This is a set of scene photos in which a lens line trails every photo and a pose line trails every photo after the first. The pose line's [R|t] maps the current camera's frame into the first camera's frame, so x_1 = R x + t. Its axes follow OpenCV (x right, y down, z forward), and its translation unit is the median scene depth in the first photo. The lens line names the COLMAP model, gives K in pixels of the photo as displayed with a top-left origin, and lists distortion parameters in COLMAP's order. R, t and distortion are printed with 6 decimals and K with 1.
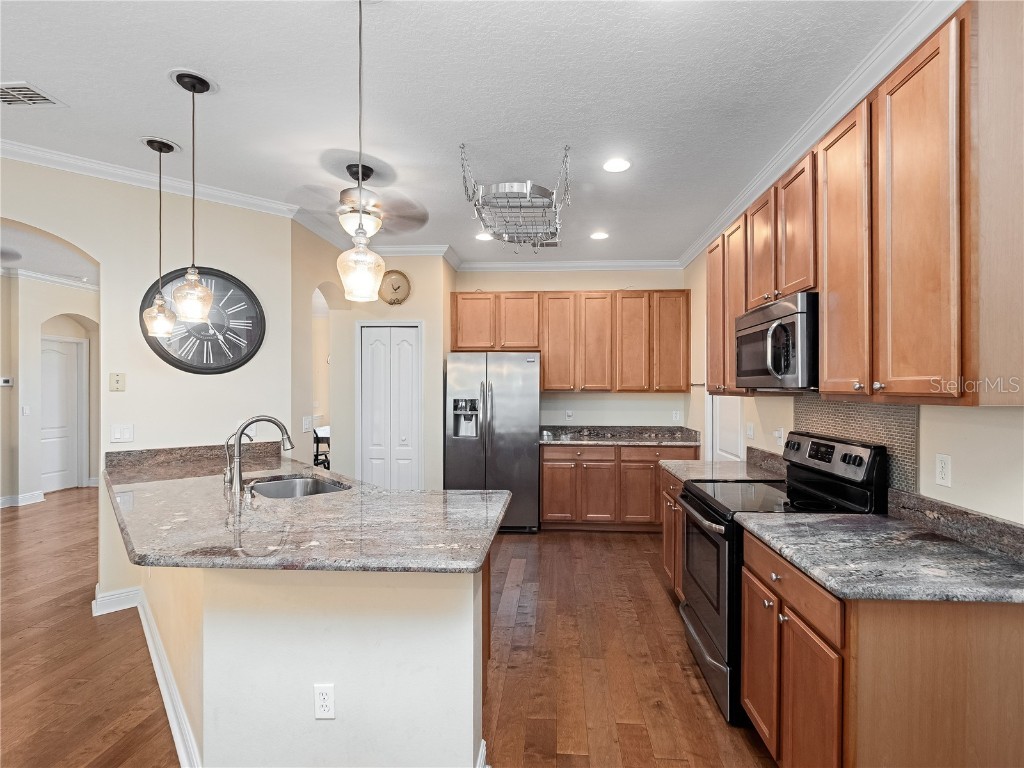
lens RADIAL K [[508.0, 0, 524.8], [0, 508.0, 387.5], [0, 0, 1]] dist [0.002132, -0.000363]
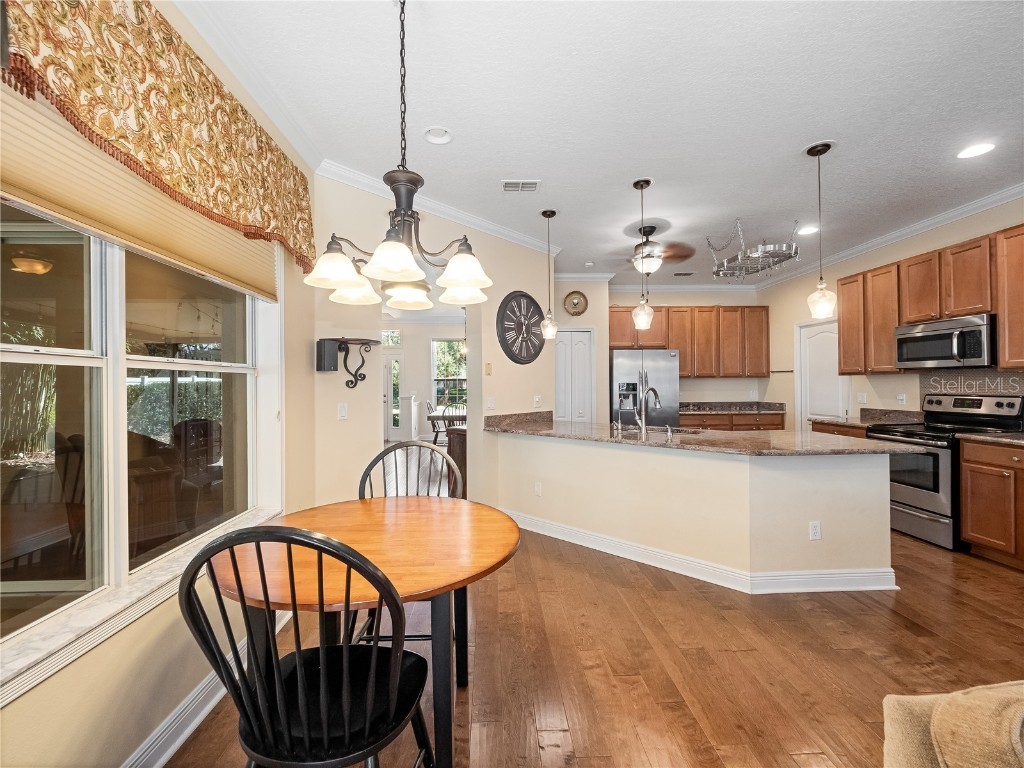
lens RADIAL K [[441.4, 0, 503.7], [0, 441.4, 383.2], [0, 0, 1]] dist [0.004463, -0.003027]
pose [[0.995083, -0.009843, 0.098552, -0.750098], [0.009964, 0.999950, -0.000736, 0.026754], [-0.098540, 0.001715, 0.995132, -0.235178]]
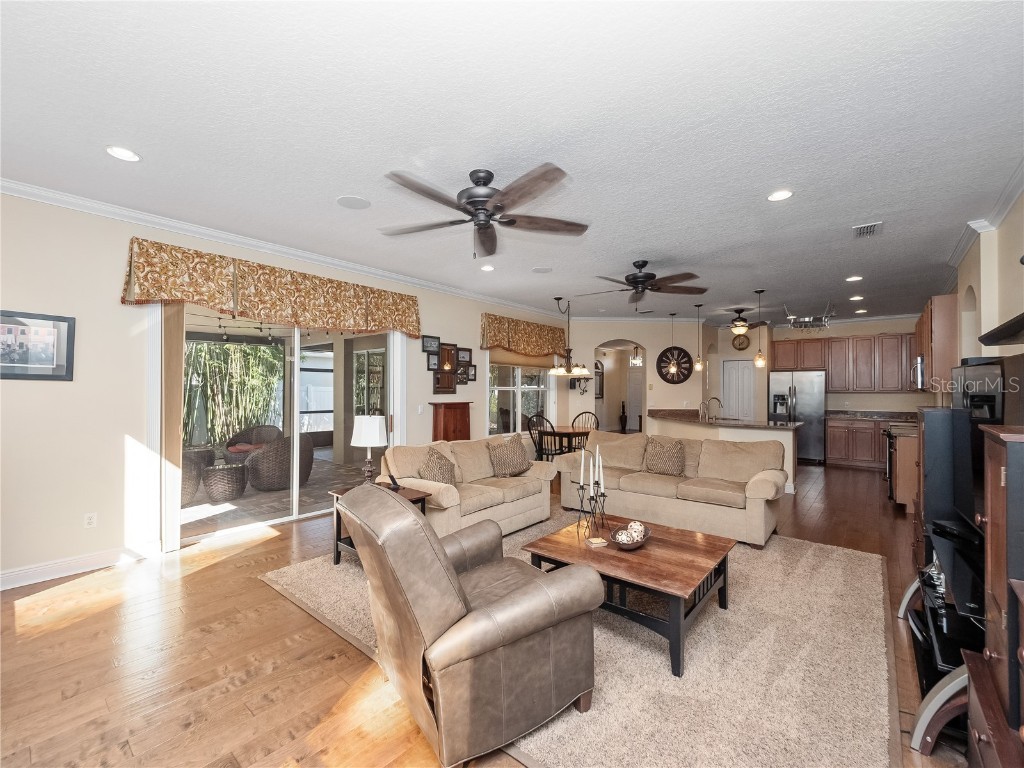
lens RADIAL K [[441.4, 0, 502.0], [0, 441.4, 387.2], [0, 0, 1]] dist [0.004463, -0.003027]
pose [[0.800297, -0.005800, -0.599576, 0.071833], [0.000140, 0.999955, -0.009487, 0.013353], [0.599604, 0.007508, 0.800261, -1.446863]]
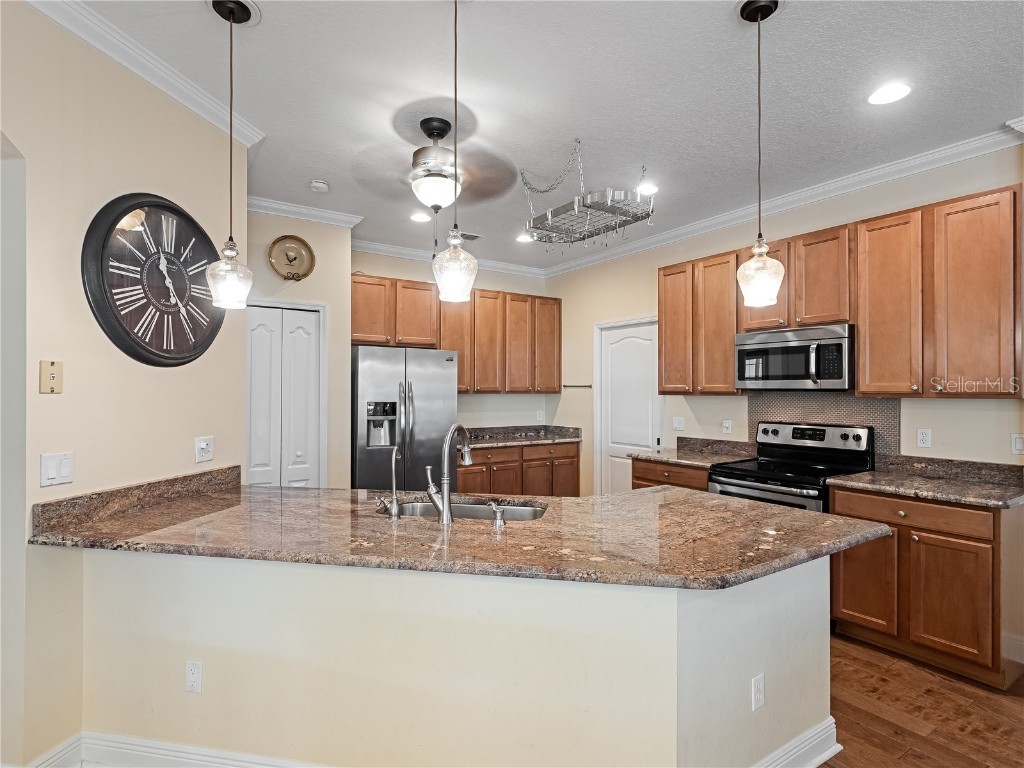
lens RADIAL K [[546.4, 0, 507.6], [0, 546.4, 389.8], [0, 0, 1]] dist [0.001293, -0.001559]
pose [[0.797625, 0.000484, 0.603154, -0.648078], [-0.001602, 0.999998, 0.001317, 0.001199], [-0.603152, -0.002016, 0.797624, 0.184964]]
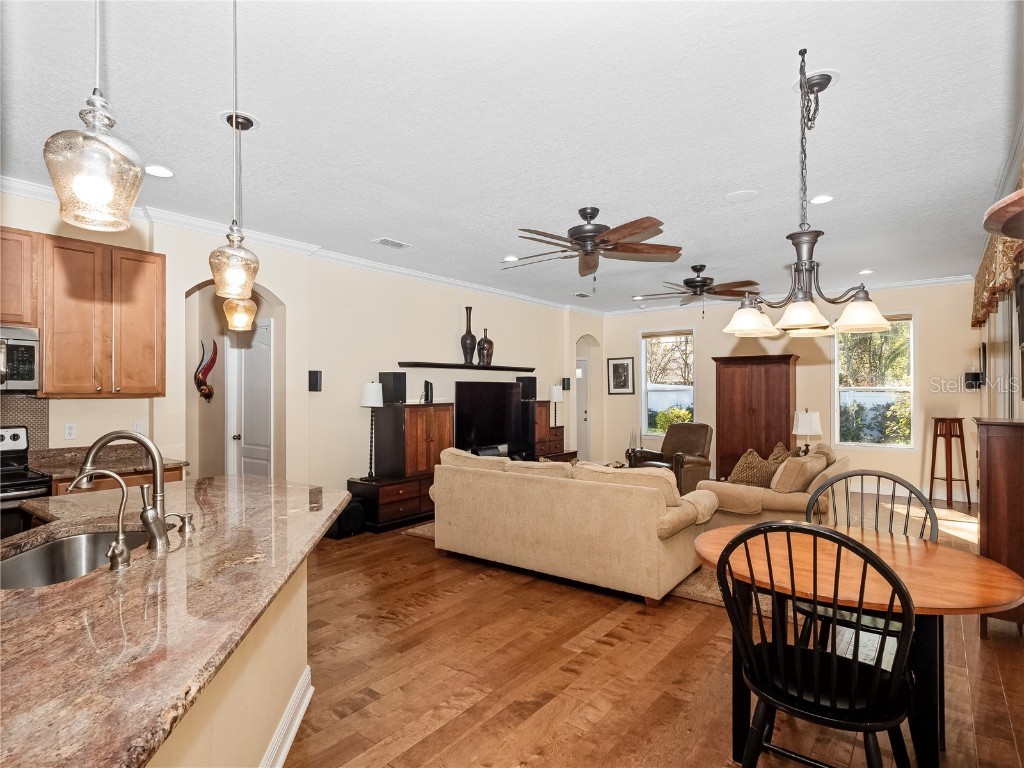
lens RADIAL K [[546.4, 0, 530.5], [0, 546.4, 380.8], [0, 0, 1]] dist [0.001293, -0.001559]
pose [[-0.850258, 0.012404, 0.526221, -0.866777], [0.002503, 0.999806, -0.019523, 0.004662], [-0.526361, -0.015283, -0.850124, 0.863025]]
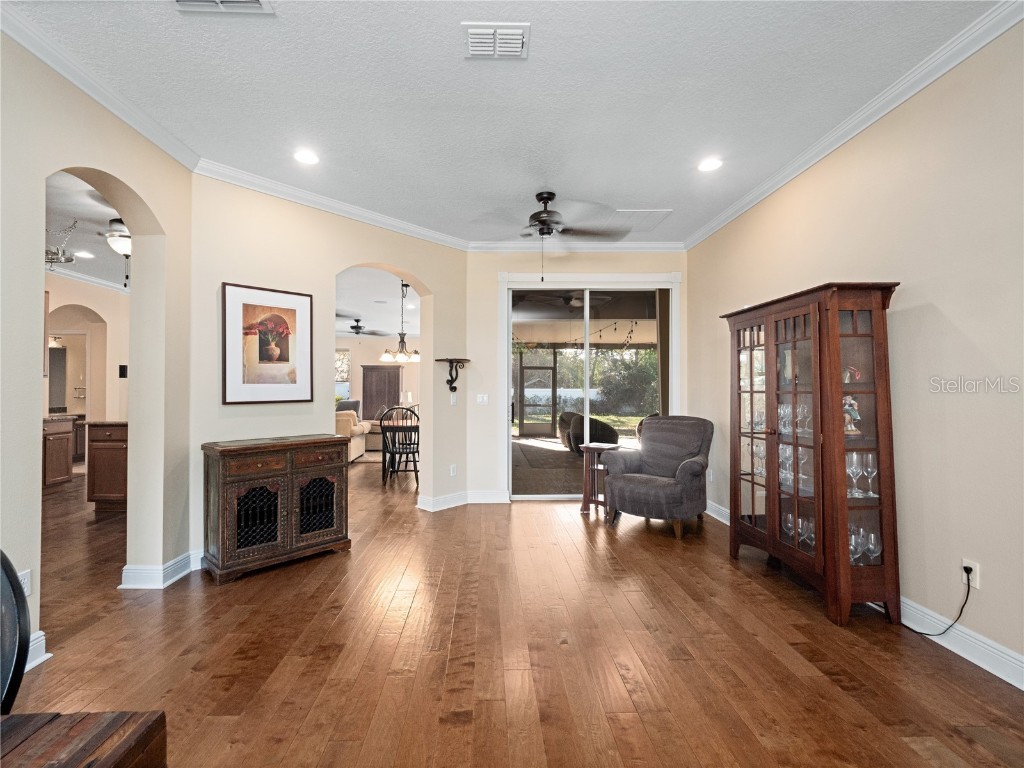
lens RADIAL K [[441.4, 0, 492.1], [0, 441.4, 384.5], [0, 0, 1]] dist [0.004463, -0.003027]
pose [[-0.995927, -0.000388, -0.090160, -0.995693], [0.000643, 0.999935, -0.011403, 0.050043], [0.090158, -0.011414, -0.995862, 1.890211]]
